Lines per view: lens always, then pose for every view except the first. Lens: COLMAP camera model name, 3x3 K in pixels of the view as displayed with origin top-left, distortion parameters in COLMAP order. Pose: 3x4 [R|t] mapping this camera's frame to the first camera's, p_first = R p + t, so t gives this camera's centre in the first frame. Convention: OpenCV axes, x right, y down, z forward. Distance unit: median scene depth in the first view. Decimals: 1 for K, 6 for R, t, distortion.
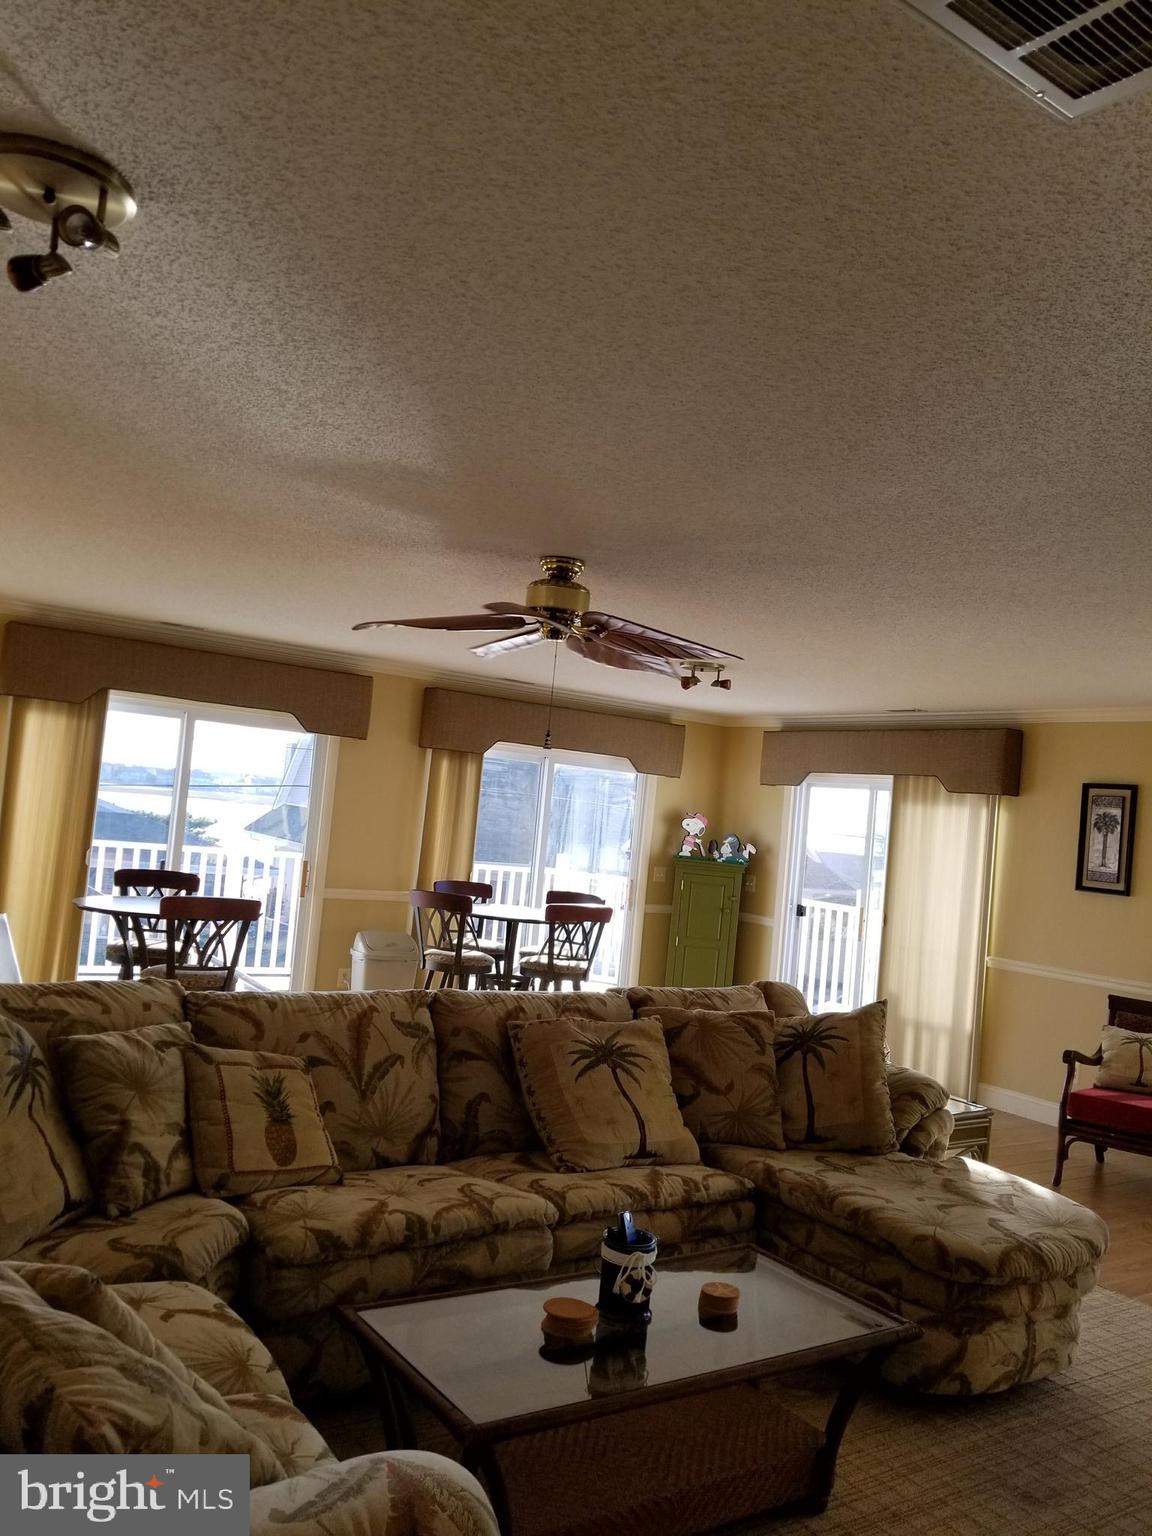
lens RADIAL K [[1216.0, 0, 583.9], [0, 1216.0, 771.9], [0, 0, 1]] dist [-0.003180, -0.009919]
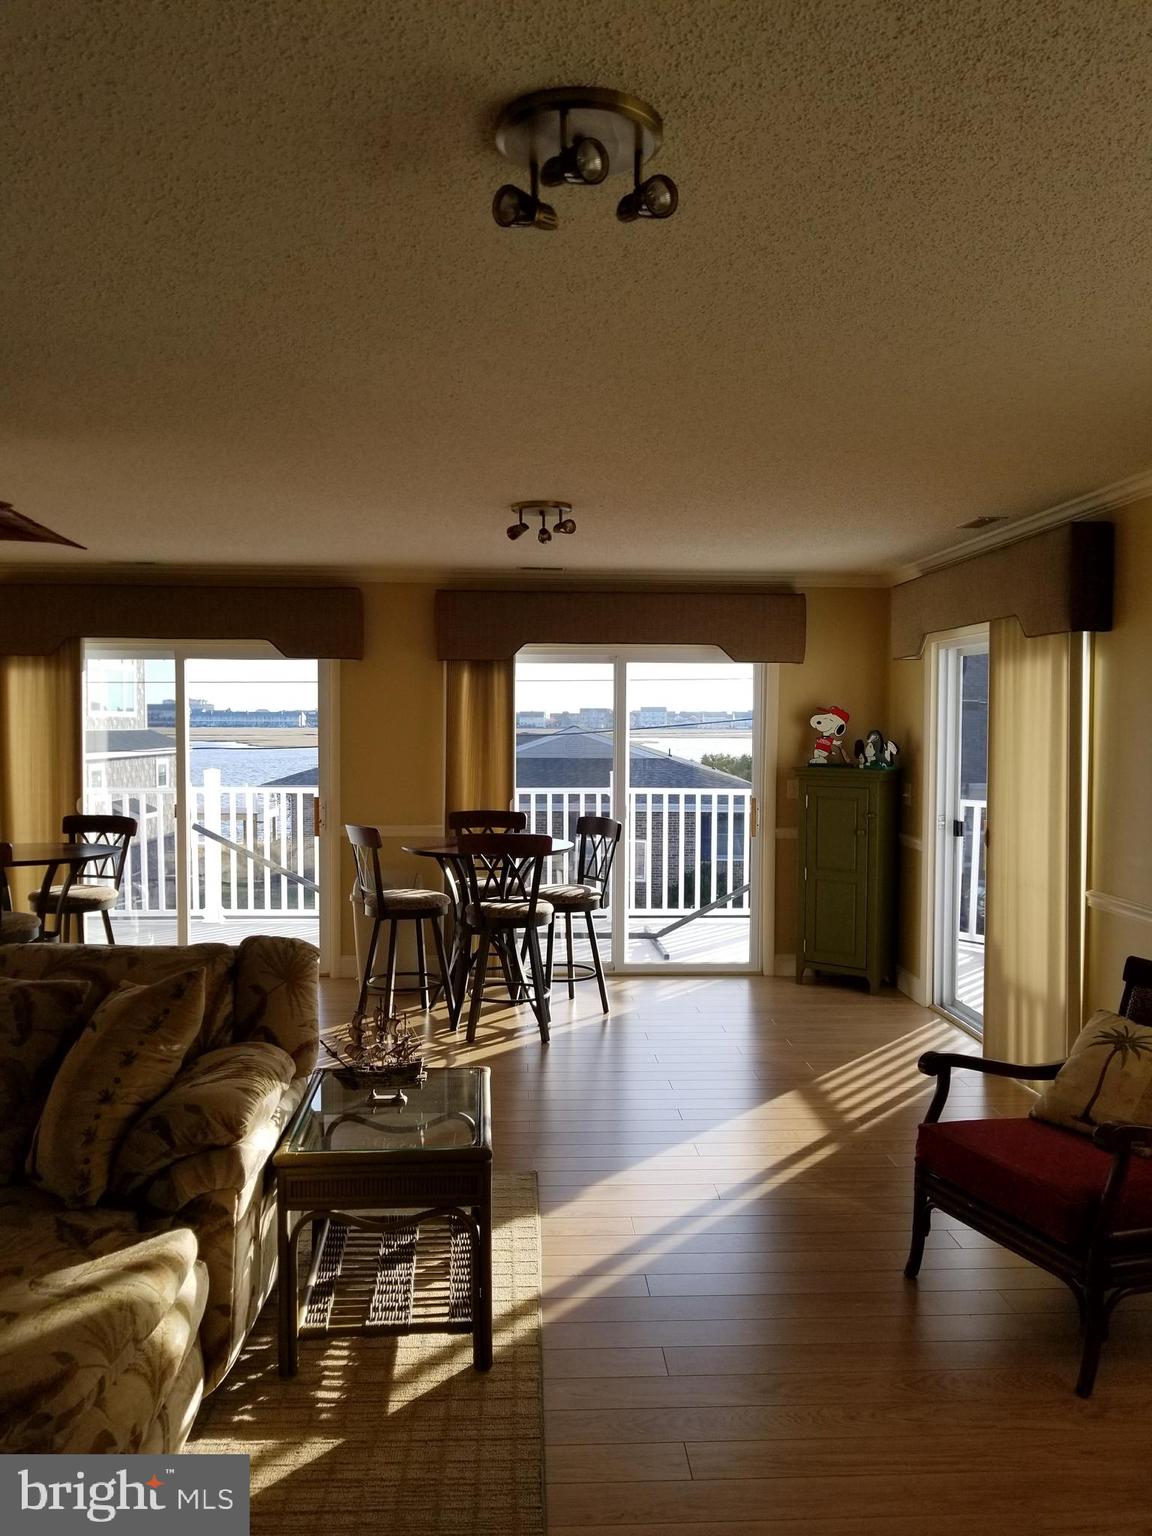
lens RADIAL K [[1216.0, 0, 580.2], [0, 1216.0, 779.4], [0, 0, 1]] dist [-0.003180, -0.009919]
pose [[0.849670, -0.061036, -0.523770, 0.709958], [0.091501, 0.995276, 0.032452, 0.079956], [0.519315, -0.075499, 0.851241, 0.529400]]
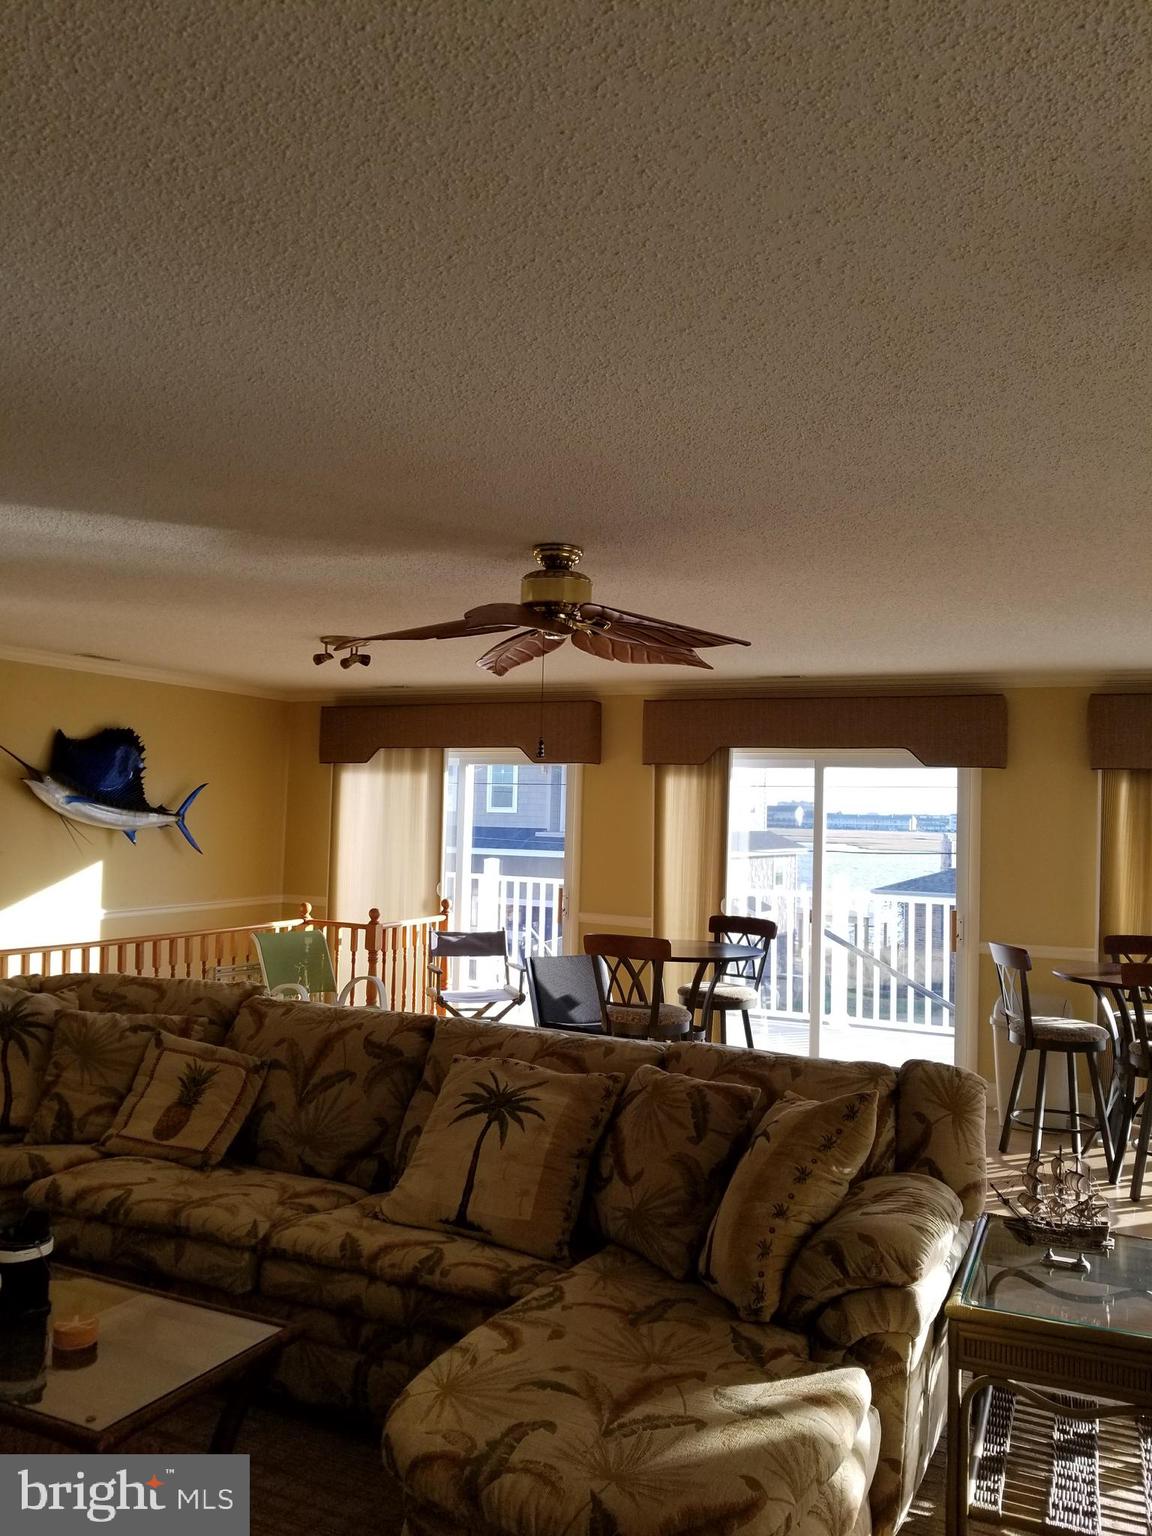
lens RADIAL K [[1216.0, 0, 567.1], [0, 1216.0, 753.9], [0, 0, 1]] dist [-0.003180, -0.009919]
pose [[0.497381, -0.119754, -0.859227, 0.680872], [0.050710, 0.992747, -0.109008, 0.069962], [0.866049, 0.010647, 0.499846, 0.512667]]
